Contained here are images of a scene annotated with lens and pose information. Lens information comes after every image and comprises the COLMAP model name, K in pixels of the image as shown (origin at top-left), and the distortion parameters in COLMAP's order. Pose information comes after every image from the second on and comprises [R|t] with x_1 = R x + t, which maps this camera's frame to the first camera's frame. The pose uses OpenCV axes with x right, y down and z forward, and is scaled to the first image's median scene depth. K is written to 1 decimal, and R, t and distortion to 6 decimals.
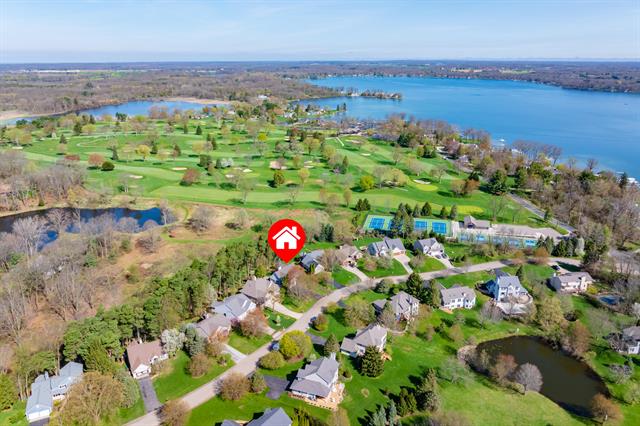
lens RADIAL K [[445.9, 0, 318.3], [0, 445.9, 230.4], [0, 0, 1]] dist [-0.023770, 0.001698]
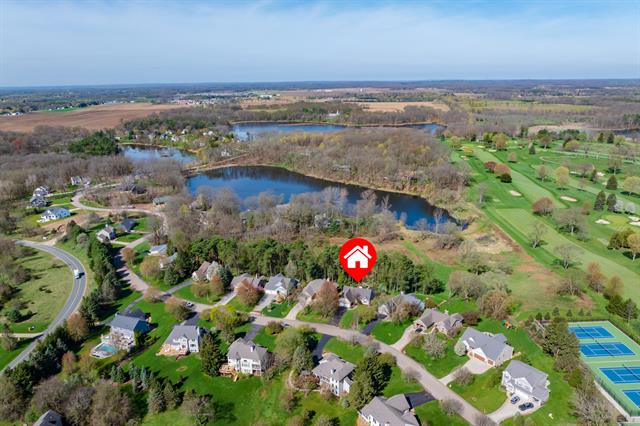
lens RADIAL K [[445.9, 0, 318.3], [0, 445.9, 230.4], [0, 0, 1]] dist [-0.023770, 0.001698]
pose [[0.265671, 0.306173, -0.914154, 0.514504], [-0.333153, 0.918968, 0.210965, -0.142399], [0.904670, 0.248506, 0.346146, 0.385158]]
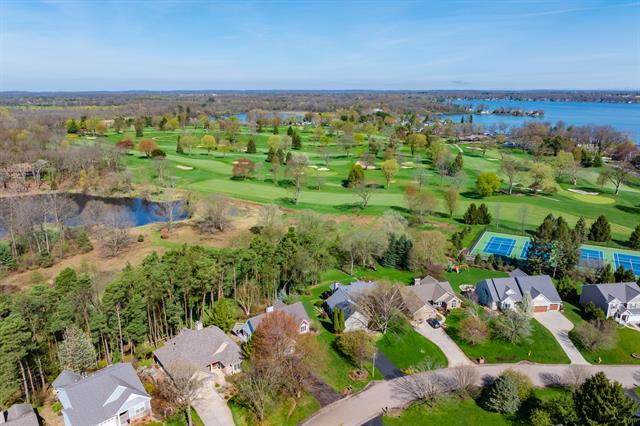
lens RADIAL K [[445.9, 0, 318.3], [0, 445.9, 230.4], [0, 0, 1]] dist [-0.023770, 0.001698]
pose [[0.961691, 0.080166, -0.262152, 0.054842], [-0.097714, 0.993717, -0.054579, 0.015547], [0.256130, 0.078104, 0.963482, 0.389371]]
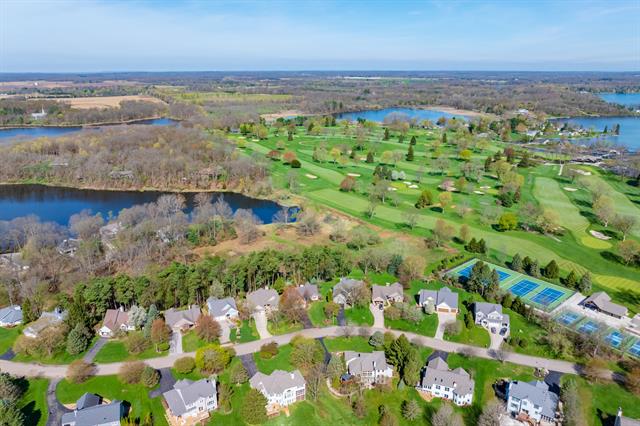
lens RADIAL K [[442.0, 0, 318.4], [0, 442.0, 247.2], [0, 0, 1]] dist [-0.020311, 0.002504]
pose [[0.804347, 0.222469, -0.550938, 0.316908], [-0.212291, 0.973656, 0.083226, -0.060007], [0.554940, 0.050016, 0.830386, 0.152864]]
